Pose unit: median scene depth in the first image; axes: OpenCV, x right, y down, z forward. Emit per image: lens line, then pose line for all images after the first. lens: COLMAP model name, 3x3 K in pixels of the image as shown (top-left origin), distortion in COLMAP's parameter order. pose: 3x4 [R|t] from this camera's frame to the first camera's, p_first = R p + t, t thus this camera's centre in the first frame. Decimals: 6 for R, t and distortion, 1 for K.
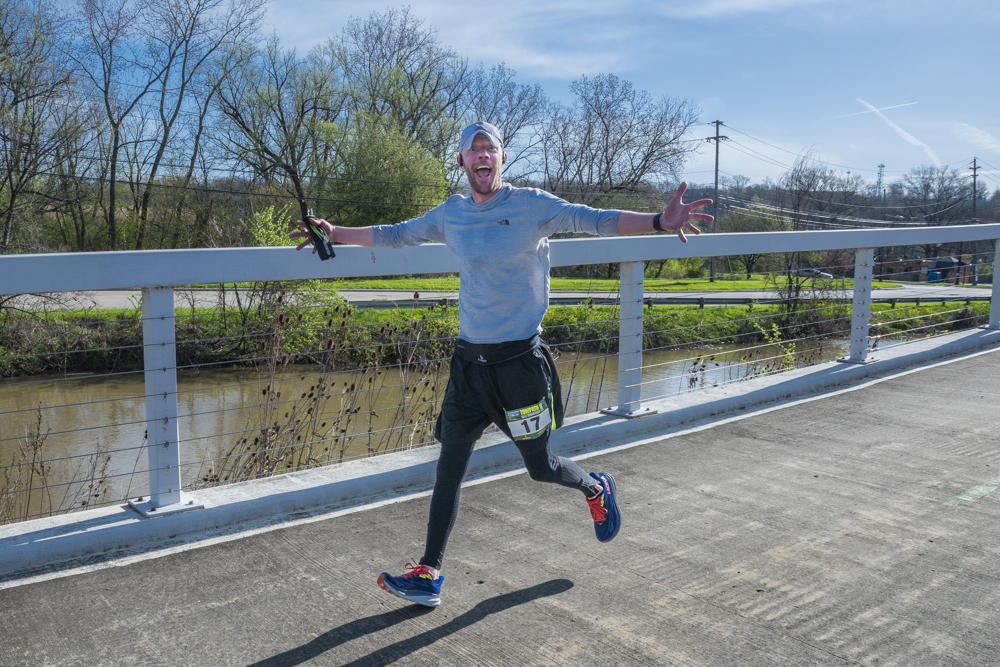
lens RADIAL K [[872.9, 0, 498.8], [0, 872.9, 334.8], [0, 0, 1]] dist [-0.014511, 0.057887]
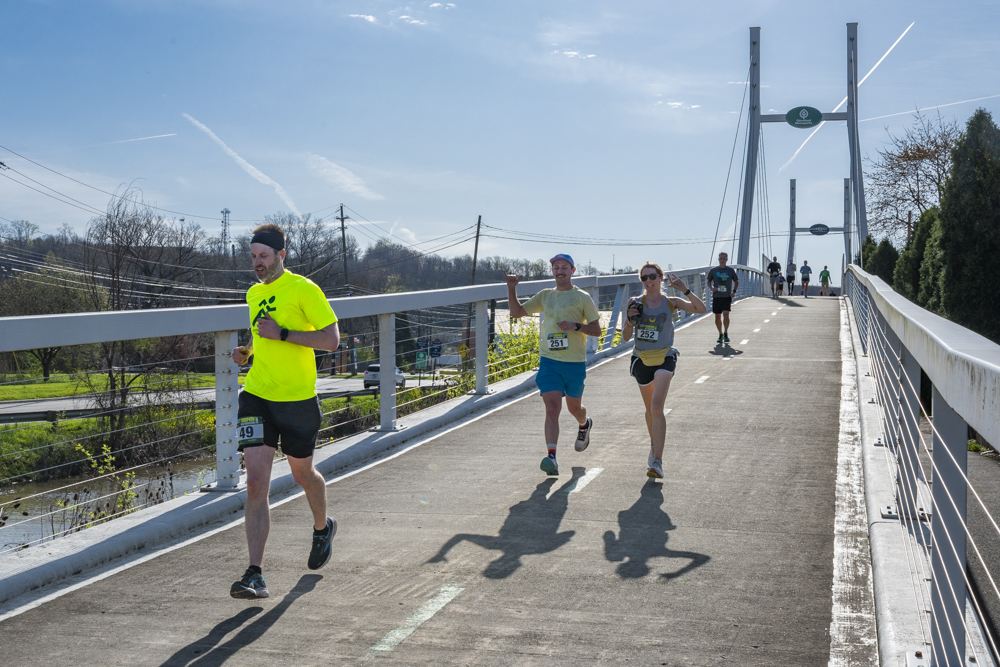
lens RADIAL K [[1626.4, 0, 500.1], [0, 1626.4, 333.9], [0, 0, 1]] dist [0.072604, 0.000000]
pose [[0.813344, -0.029567, 0.581031, -0.150774], [0.084351, 0.994148, -0.067488, 0.011773], [-0.575635, 0.103902, 0.811079, -0.186010]]
